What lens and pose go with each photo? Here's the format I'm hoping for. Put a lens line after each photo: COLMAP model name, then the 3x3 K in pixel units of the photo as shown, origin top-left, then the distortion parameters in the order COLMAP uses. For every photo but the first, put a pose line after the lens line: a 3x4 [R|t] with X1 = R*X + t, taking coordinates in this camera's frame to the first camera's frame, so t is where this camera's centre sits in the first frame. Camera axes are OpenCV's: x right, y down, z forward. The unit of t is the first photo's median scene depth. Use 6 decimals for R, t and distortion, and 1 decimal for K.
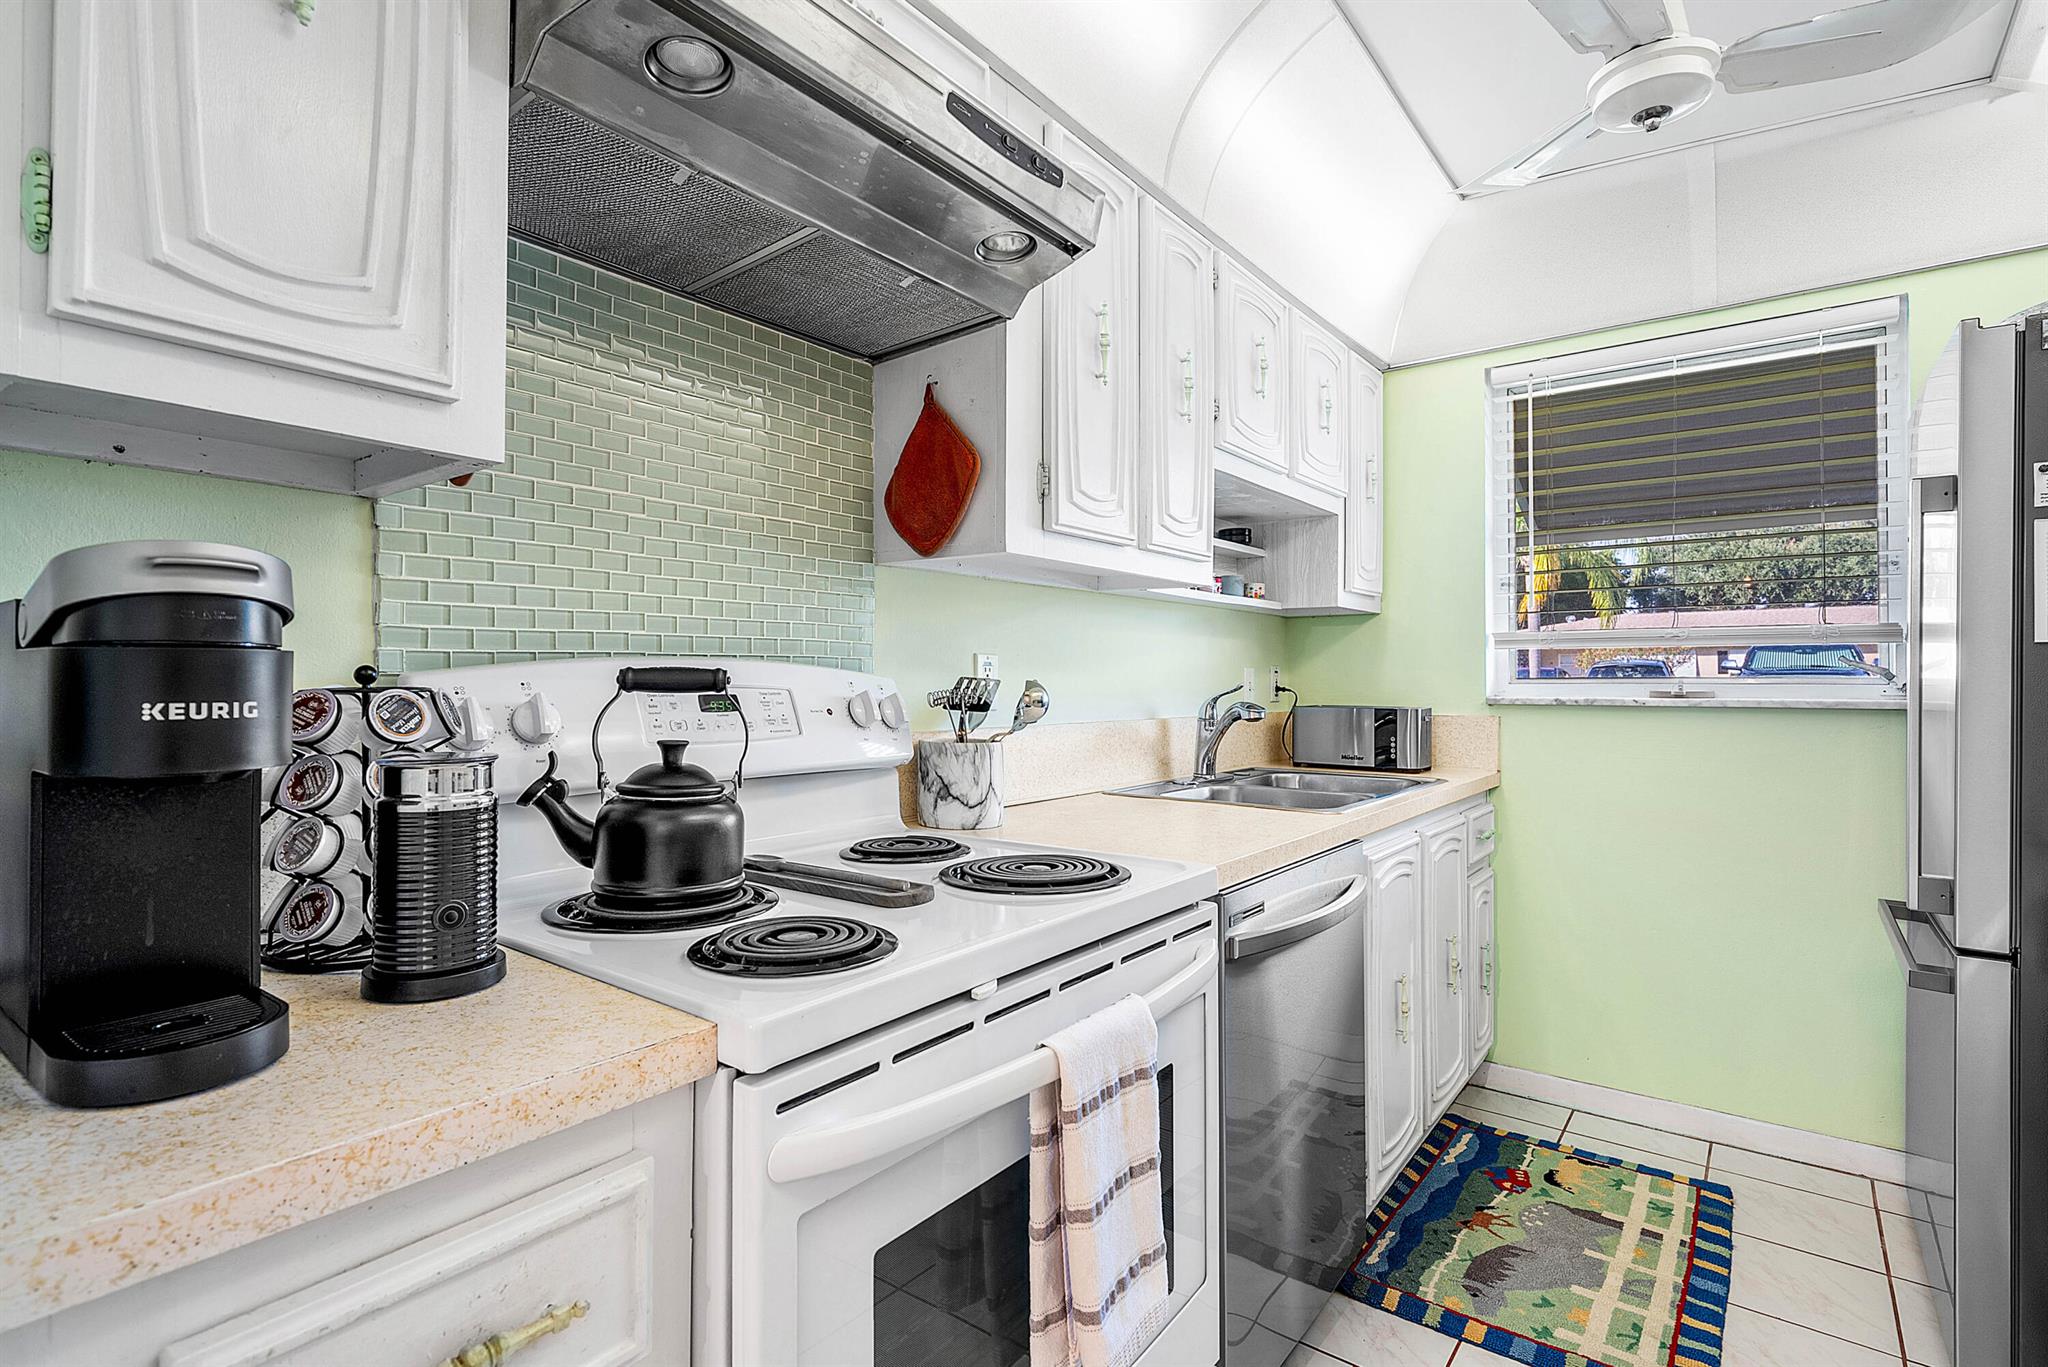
lens RADIAL K [[986.2, 0, 1020.0], [0, 986.2, 674.1], [0, 0, 1]] dist [0.001080, -0.000442]
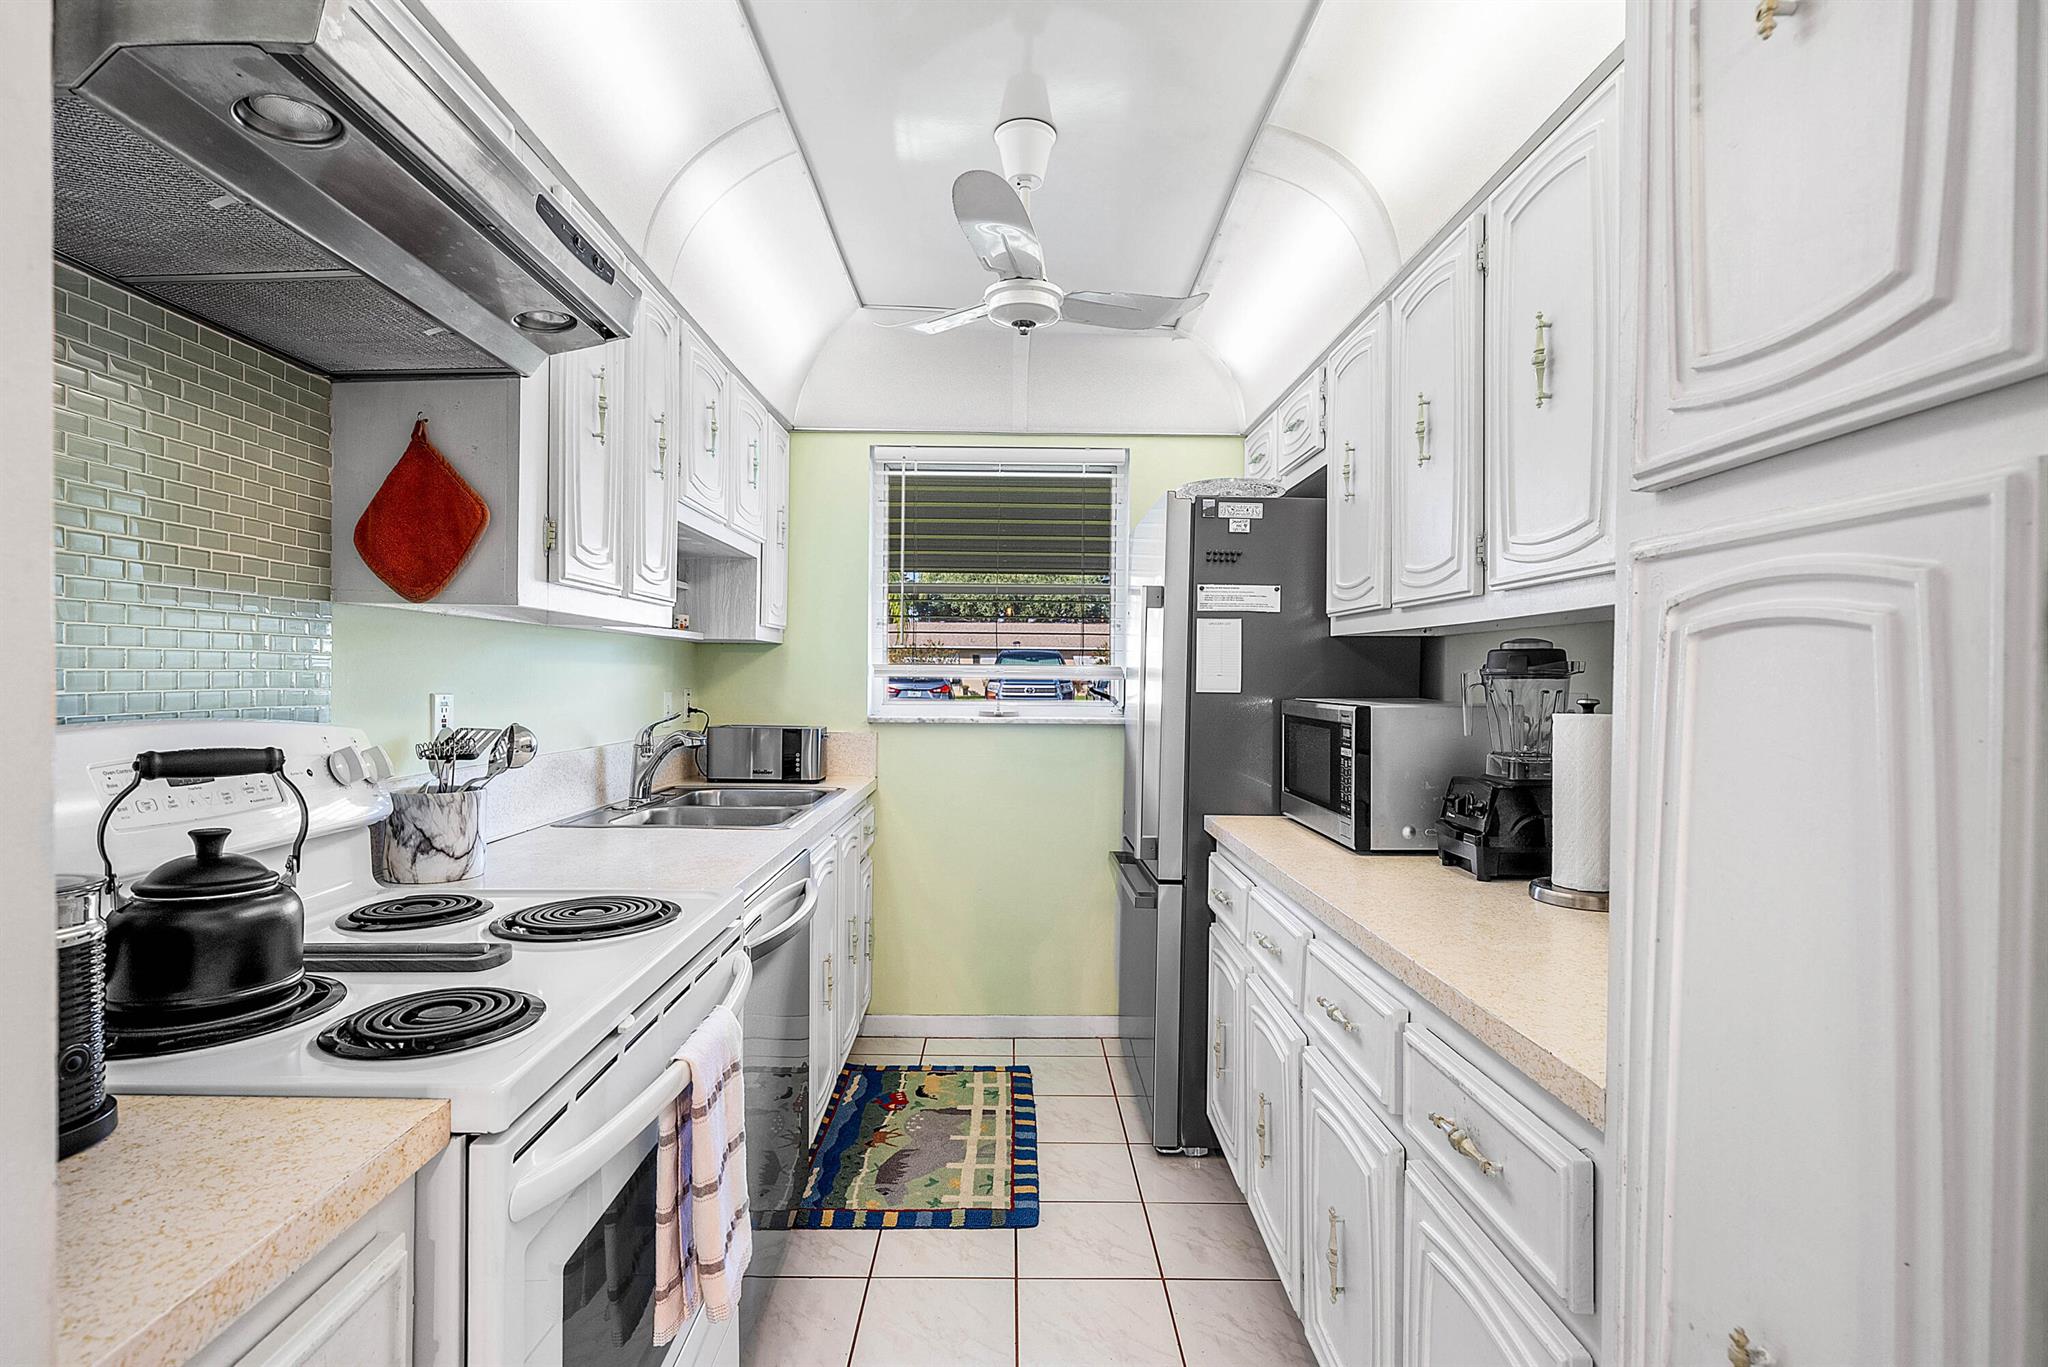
lens RADIAL K [[988.2, 0, 1024.0], [0, 988.2, 683.5], [0, 0, 1]] dist [-0.000322, -0.000195]
pose [[0.779647, 0.003029, 0.626212, -0.165776], [-0.014894, 0.999795, 0.013707, -0.044052], [-0.626042, -0.020013, 0.779532, -0.082554]]
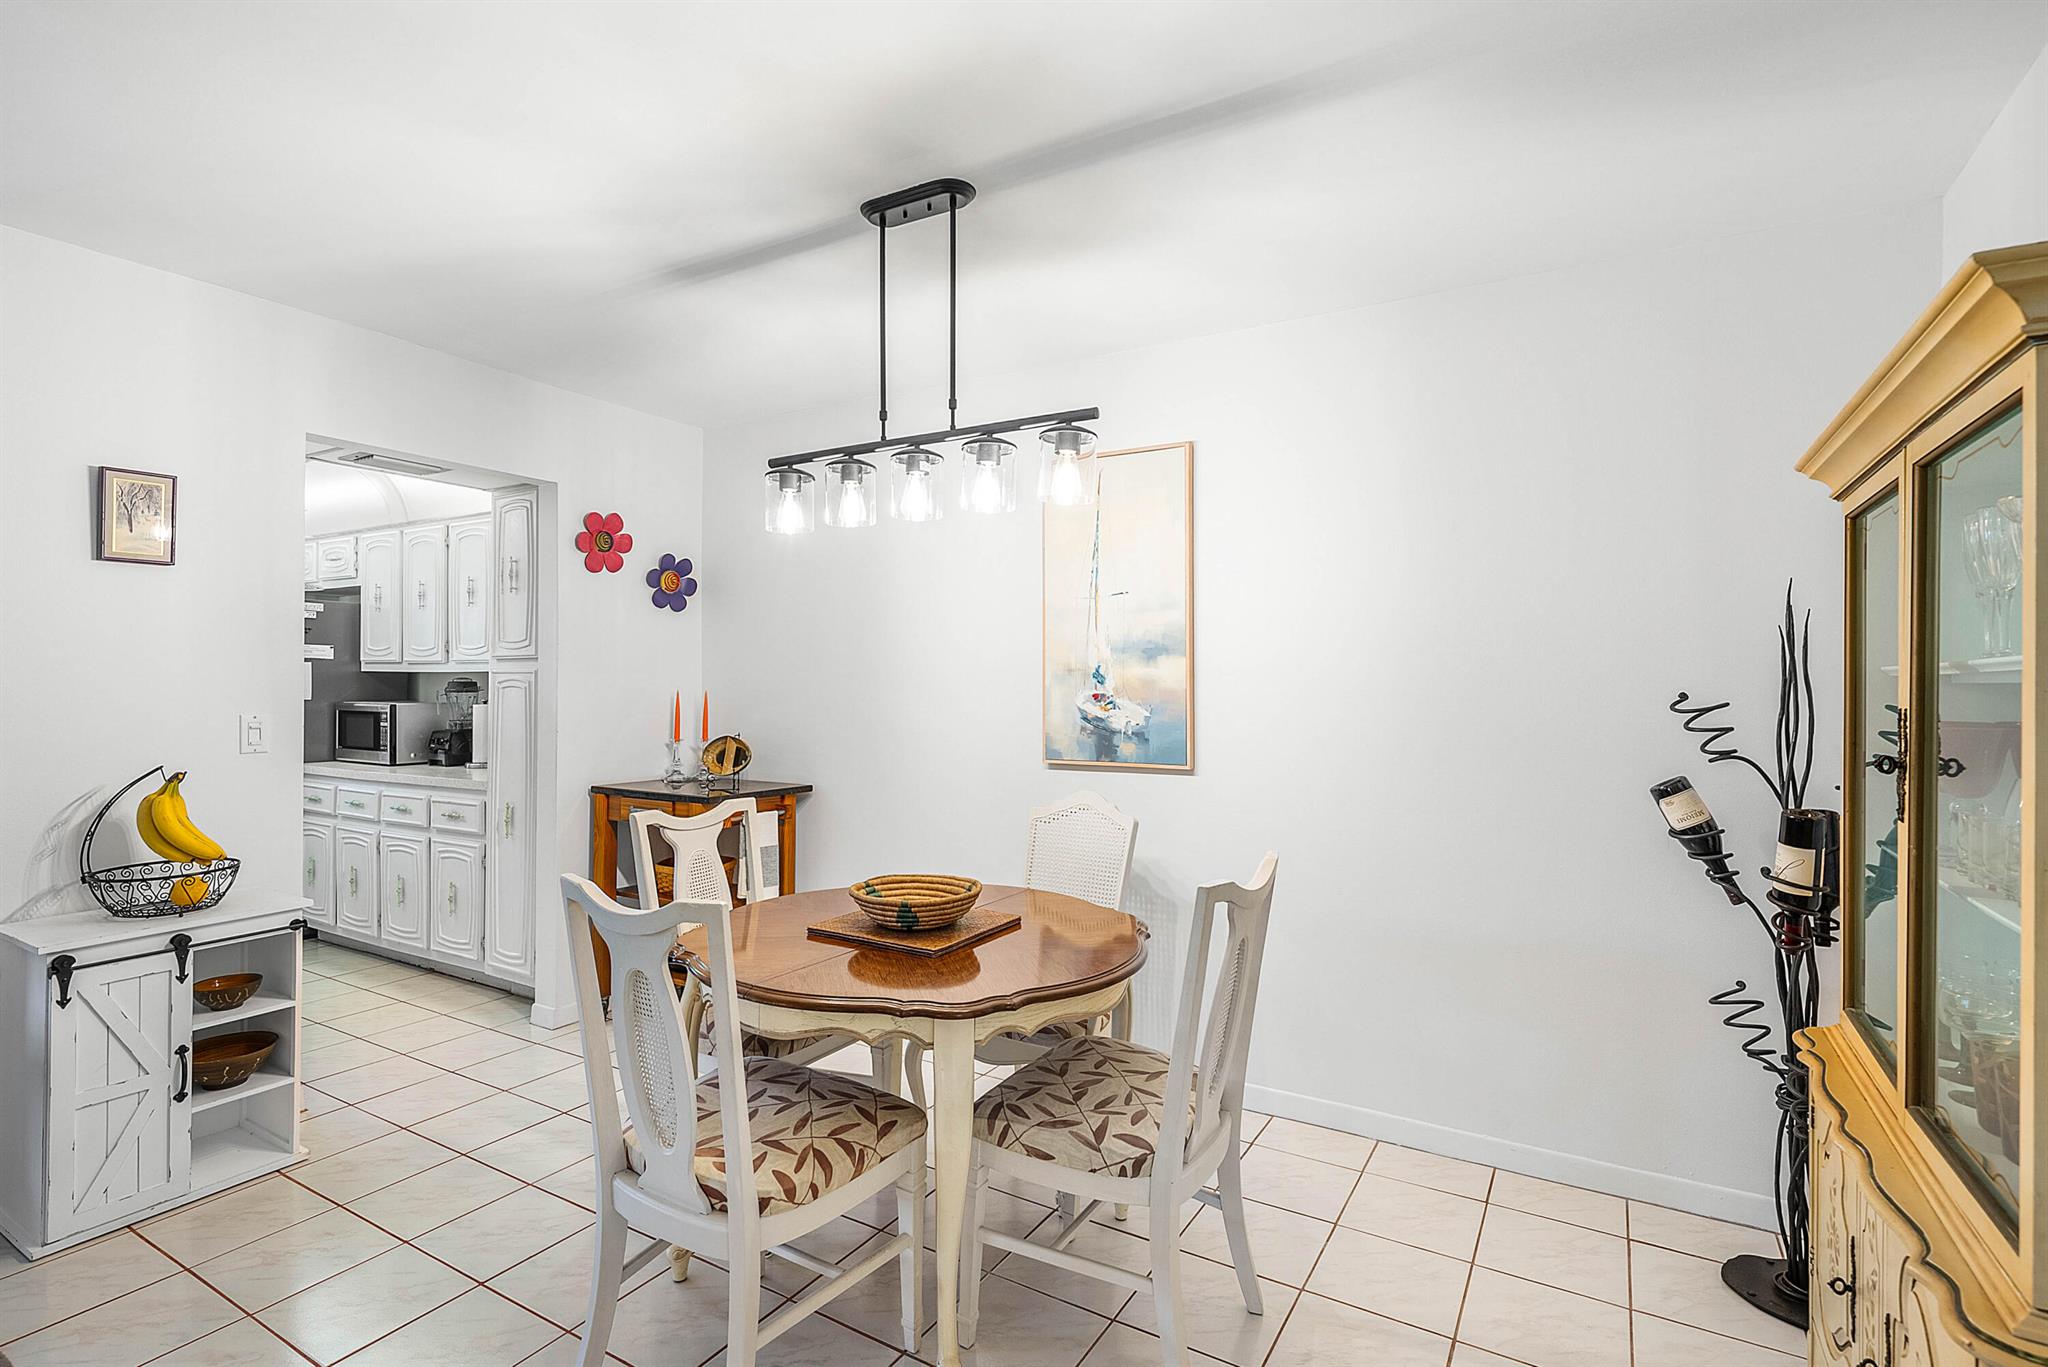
lens RADIAL K [[986.2, 0, 1020.0], [0, 986.2, 674.1], [0, 0, 1]] dist [0.001080, -0.000442]
pose [[-0.111179, 0.001092, 0.993800, -2.029037], [-0.011414, 0.999932, -0.002376, -0.104801], [-0.993735, -0.011607, -0.111159, -0.850823]]
